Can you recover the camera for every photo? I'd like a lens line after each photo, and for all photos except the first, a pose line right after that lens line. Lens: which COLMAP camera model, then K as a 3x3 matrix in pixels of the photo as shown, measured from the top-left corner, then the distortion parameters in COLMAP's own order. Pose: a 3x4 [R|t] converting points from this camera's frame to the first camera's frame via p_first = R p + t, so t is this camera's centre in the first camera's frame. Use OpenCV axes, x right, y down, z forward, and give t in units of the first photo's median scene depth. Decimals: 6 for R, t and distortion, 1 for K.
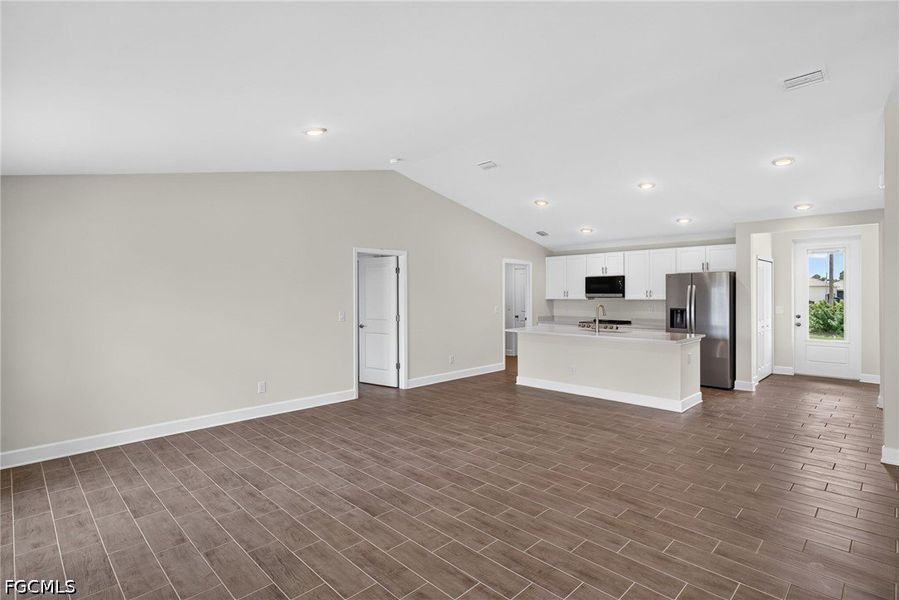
lens RADIAL K [[447.0, 0, 444.8], [0, 447.0, 296.3], [0, 0, 1]] dist [0.000015, -0.000551]
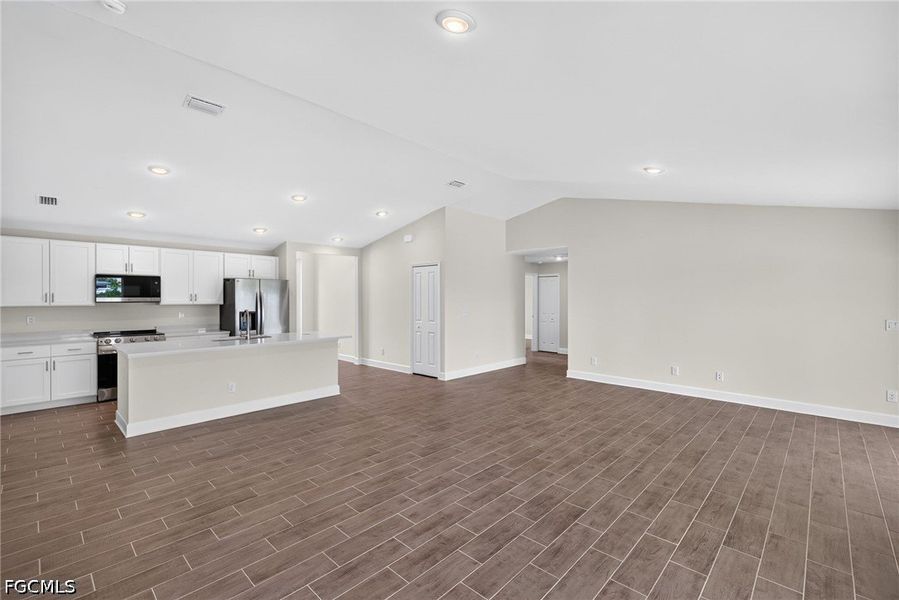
lens RADIAL K [[394.9, 0, 460.2], [0, 394.9, 300.0], [0, 0, 1]] dist [0.001893, -0.000040]
pose [[-0.048427, -0.006418, 0.998806, -0.432285], [0.004352, 0.999969, 0.006637, -0.004125], [-0.998817, 0.004668, -0.048397, 0.541329]]
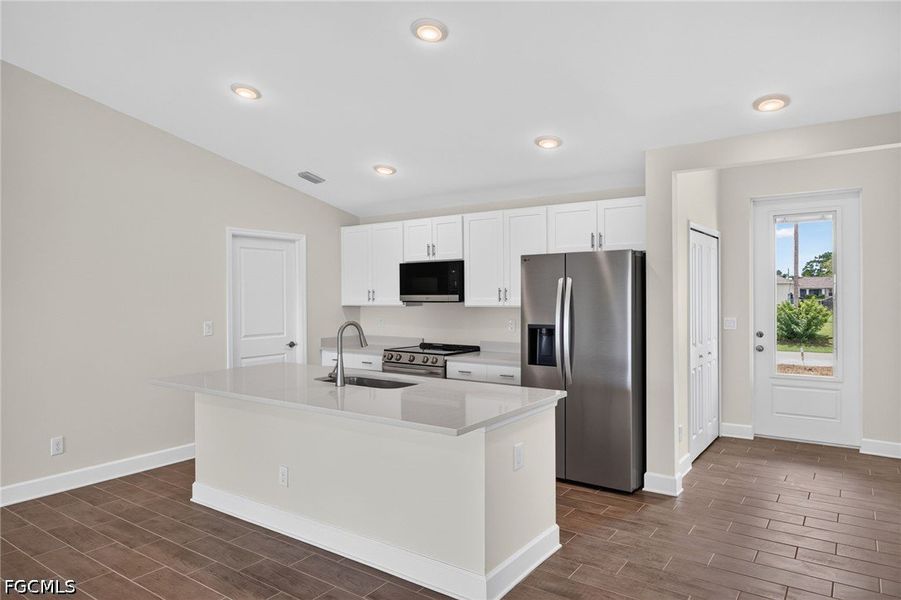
lens RADIAL K [[573.5, 0, 450.5], [0, 573.5, 300.0], [0, 0, 1]] dist [0.000963, 0.001496]
pose [[0.984566, -0.004663, 0.174952, 0.311769], [0.003815, 0.999979, 0.005181, -0.004047], [-0.174972, -0.004433, 0.984563, 0.395962]]
